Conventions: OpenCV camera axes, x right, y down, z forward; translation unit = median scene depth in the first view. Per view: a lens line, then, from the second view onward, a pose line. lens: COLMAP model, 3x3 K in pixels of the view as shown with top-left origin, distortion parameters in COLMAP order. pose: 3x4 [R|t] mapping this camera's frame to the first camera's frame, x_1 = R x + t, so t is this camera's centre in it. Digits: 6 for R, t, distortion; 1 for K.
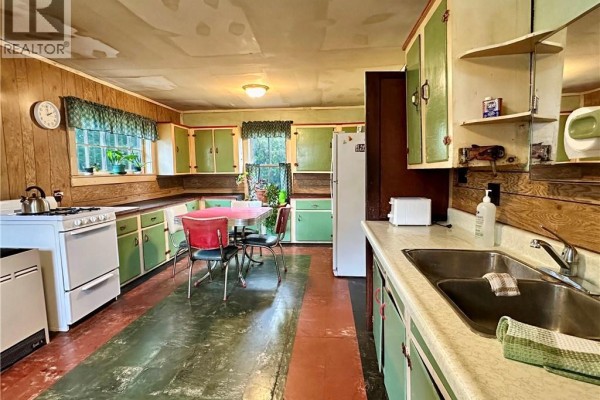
lens RADIAL K [[310.4, 0, 296.2], [0, 310.4, 202.2], [0, 0, 1]] dist [0.001553, 0.001321]
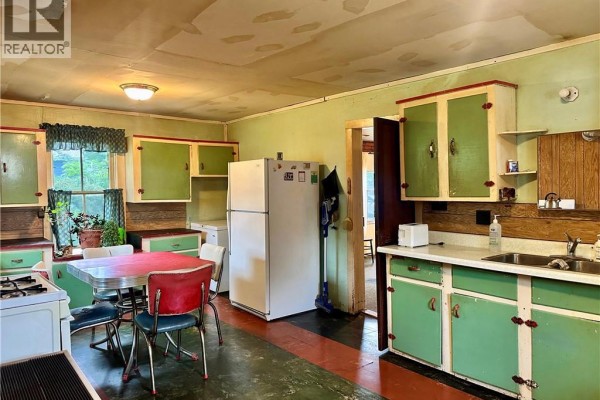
lens RADIAL K [[418.6, 0, 300.0], [0, 418.6, 200.0], [0, 0, 1]] dist [0.131389, -0.228251]
pose [[0.705050, -0.017394, 0.708944, -0.664193], [0.076108, 0.995781, -0.051259, -0.033325], [-0.705062, 0.090096, 0.703399, 0.074876]]
